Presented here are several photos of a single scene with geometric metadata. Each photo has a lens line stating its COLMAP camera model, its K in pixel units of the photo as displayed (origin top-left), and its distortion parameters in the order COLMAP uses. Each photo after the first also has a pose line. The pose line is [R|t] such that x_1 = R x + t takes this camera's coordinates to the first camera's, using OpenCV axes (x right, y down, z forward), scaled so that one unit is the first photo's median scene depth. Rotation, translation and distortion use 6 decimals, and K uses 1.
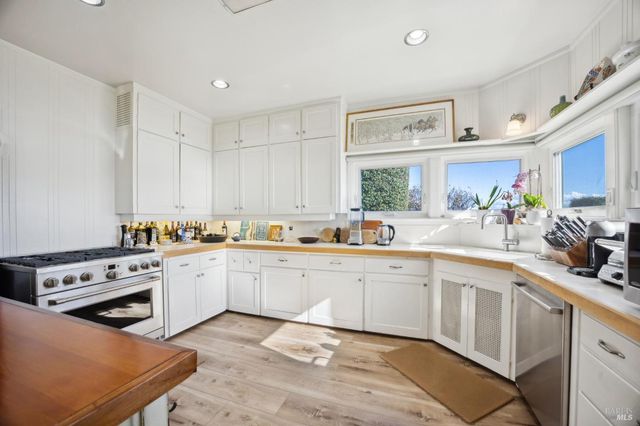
lens RADIAL K [[255.3, 0, 320.4], [0, 255.3, 215.9], [0, 0, 1]] dist [-0.001126, -0.000038]
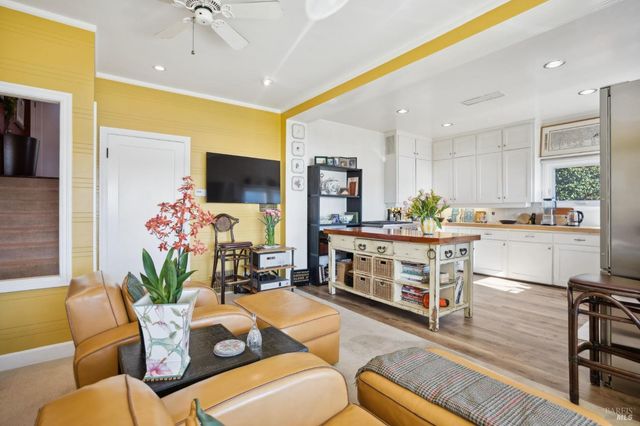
lens RADIAL K [[311.1, 0, 323.7], [0, 311.1, 206.9], [0, 0, 1]] dist [-0.017335, 0.000788]
pose [[0.846490, 0.004685, -0.532384, 0.000489], [-0.007601, 0.999966, -0.003287, 0.028210], [0.532351, 0.006829, 0.846496, -0.991554]]
